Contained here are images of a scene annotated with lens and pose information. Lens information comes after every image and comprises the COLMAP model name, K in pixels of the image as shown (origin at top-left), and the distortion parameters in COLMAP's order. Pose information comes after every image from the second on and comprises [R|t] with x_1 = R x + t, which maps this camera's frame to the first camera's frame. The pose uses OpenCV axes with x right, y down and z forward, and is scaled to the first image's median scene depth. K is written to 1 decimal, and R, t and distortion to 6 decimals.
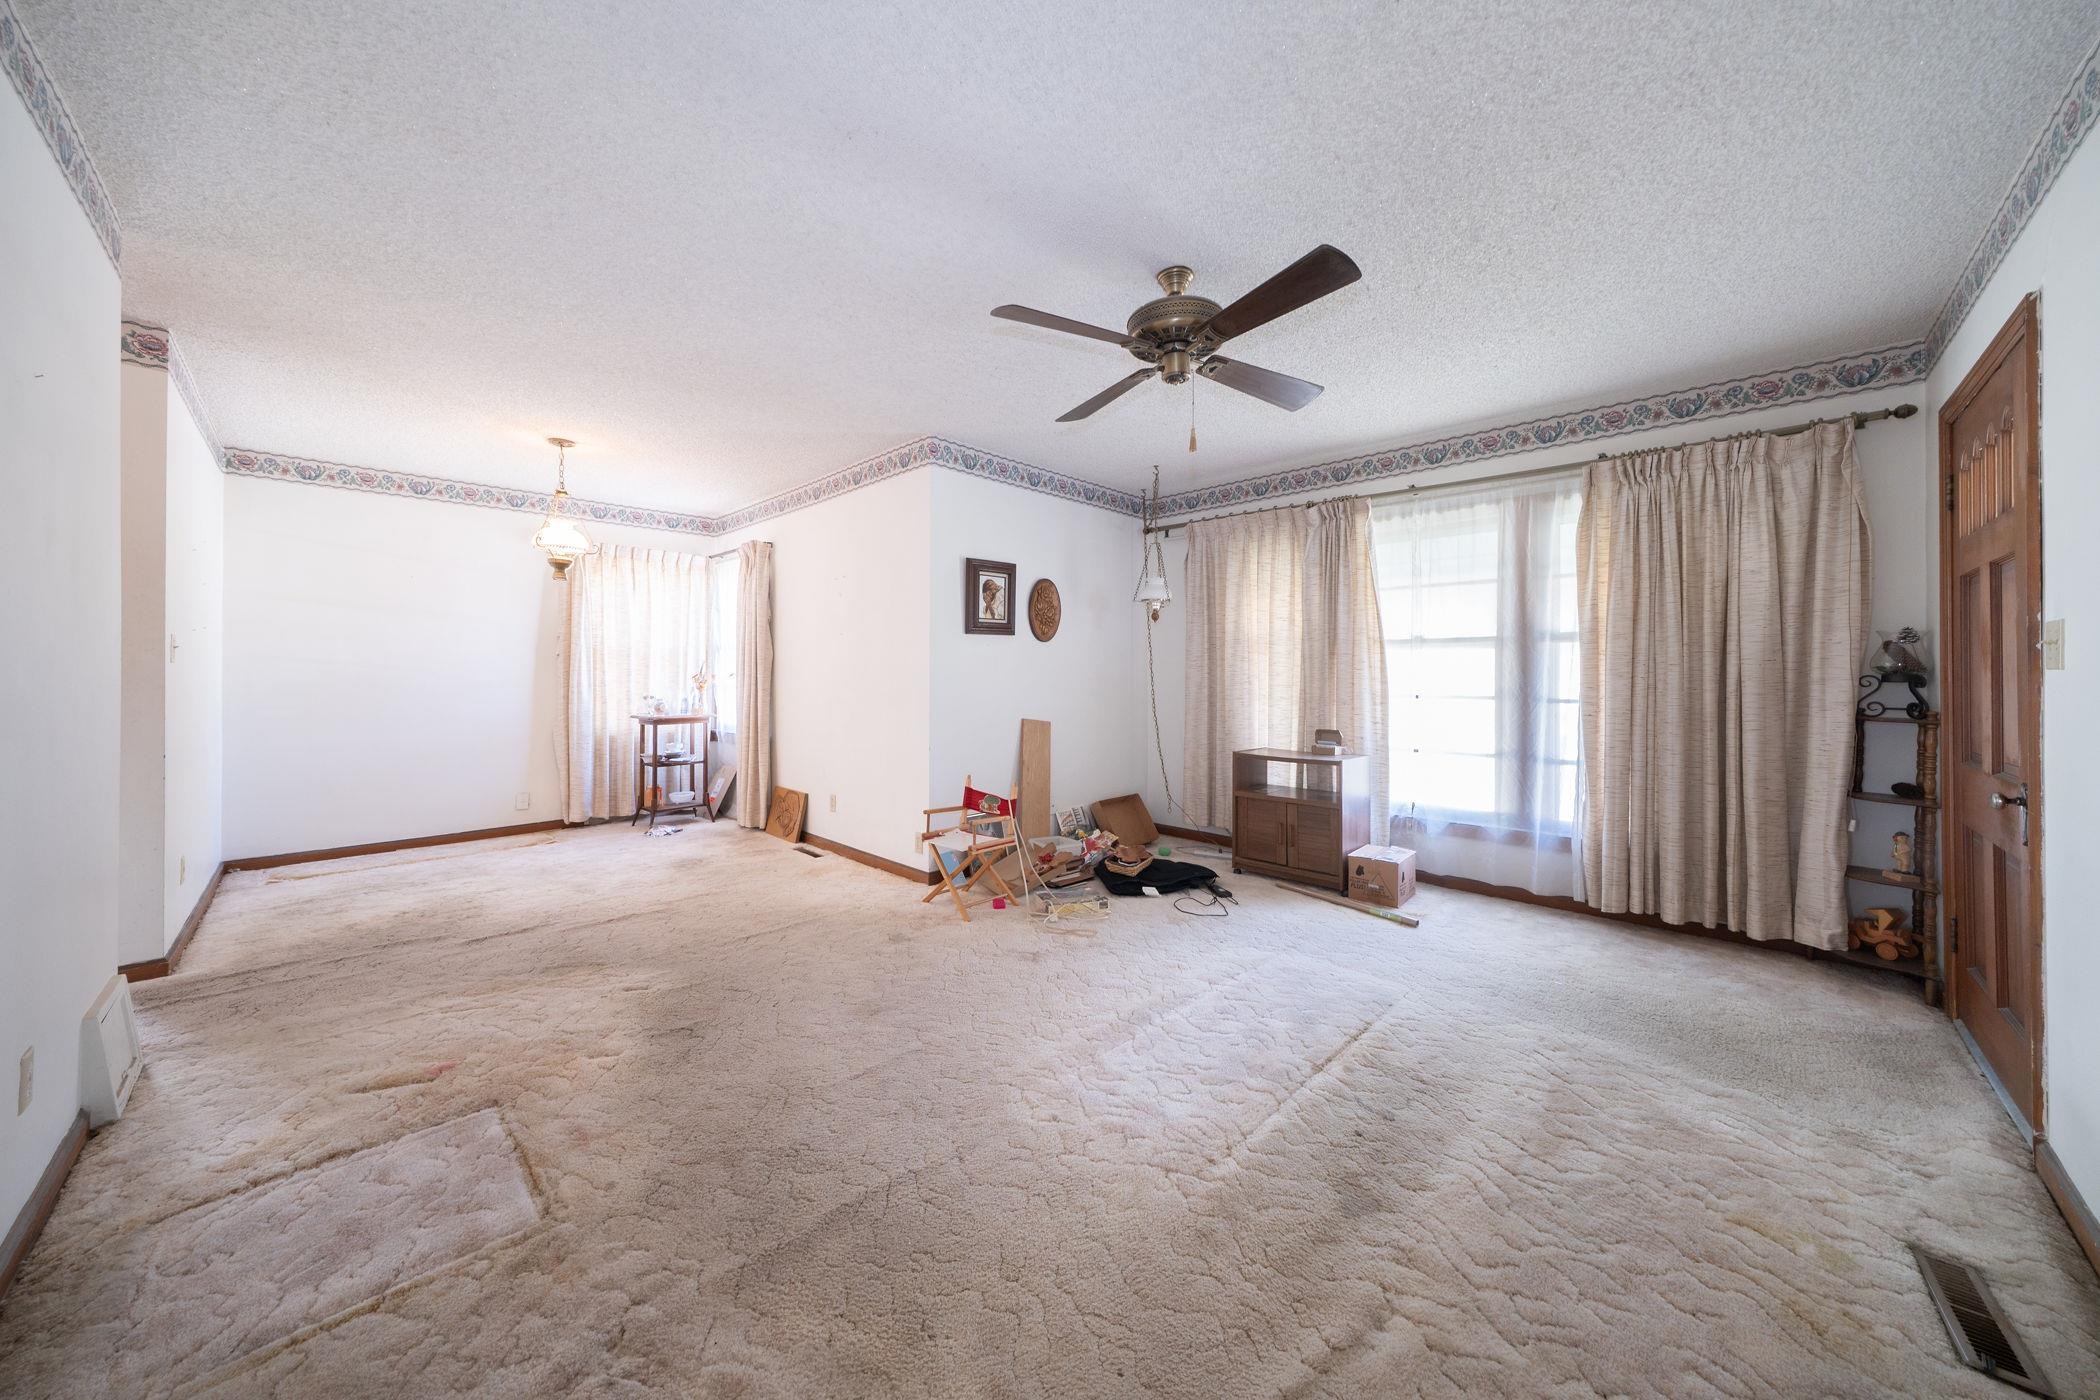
lens RADIAL K [[697.7, 0, 1051.1], [0, 697.7, 683.2], [0, 0, 1]] dist [-0.001231, -0.000022]
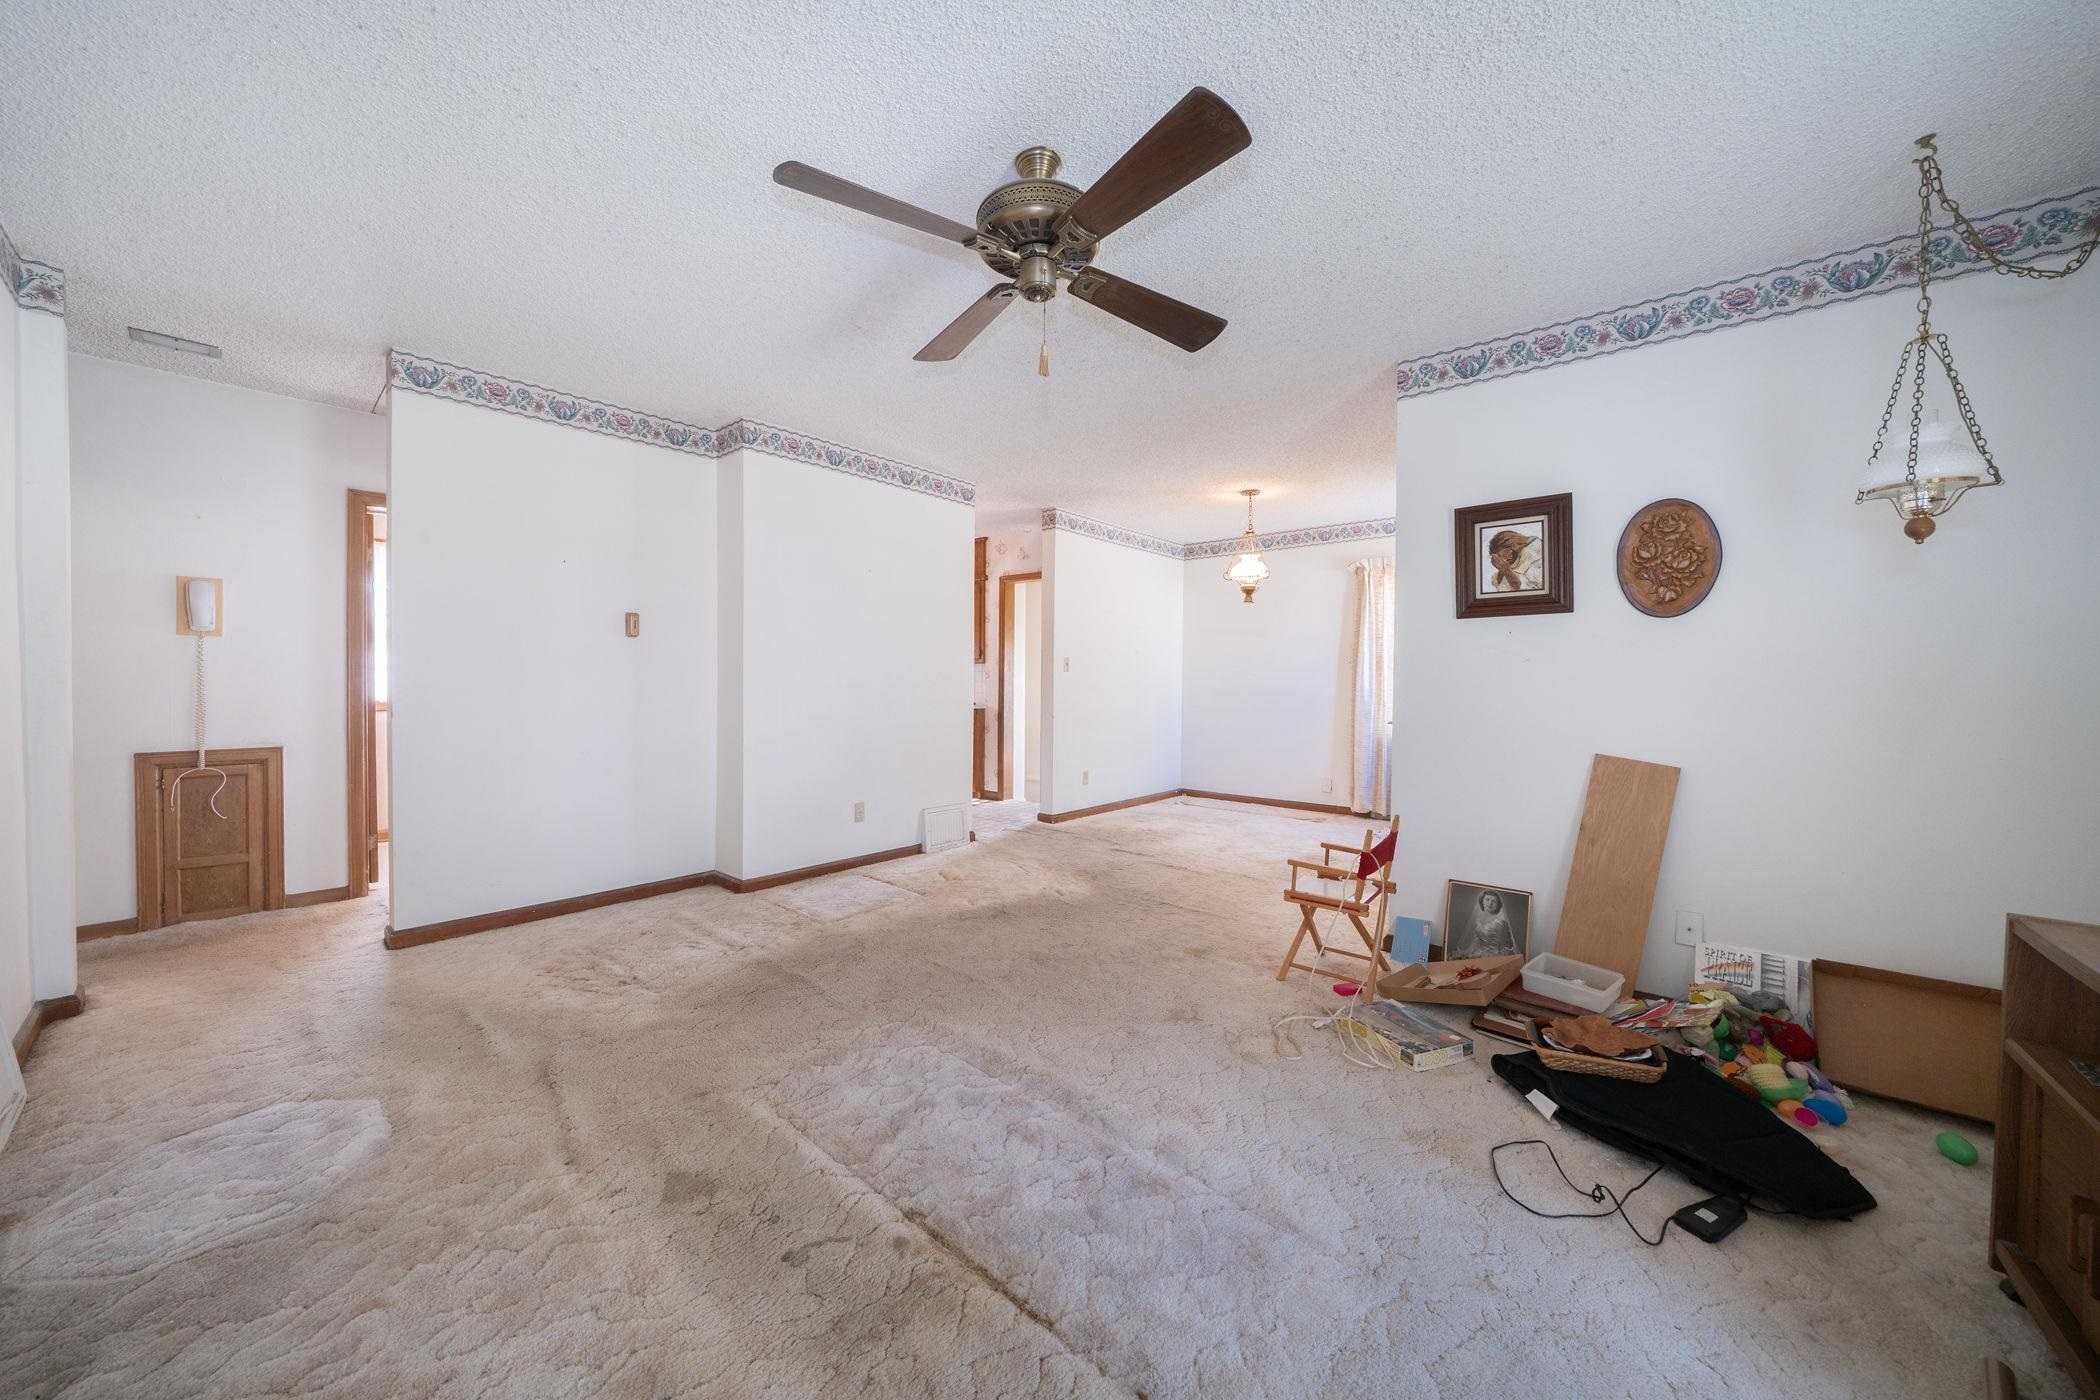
lens RADIAL K [[726.5, 0, 1050.0], [0, 726.5, 700.0], [0, 0, 1]] dist [-0.010187, -0.000041]
pose [[0.075631, 0.027485, -0.996757, 0.607993], [-0.020508, 0.999451, 0.026004, -0.000762], [0.996925, 0.018475, 0.076153, 0.581795]]
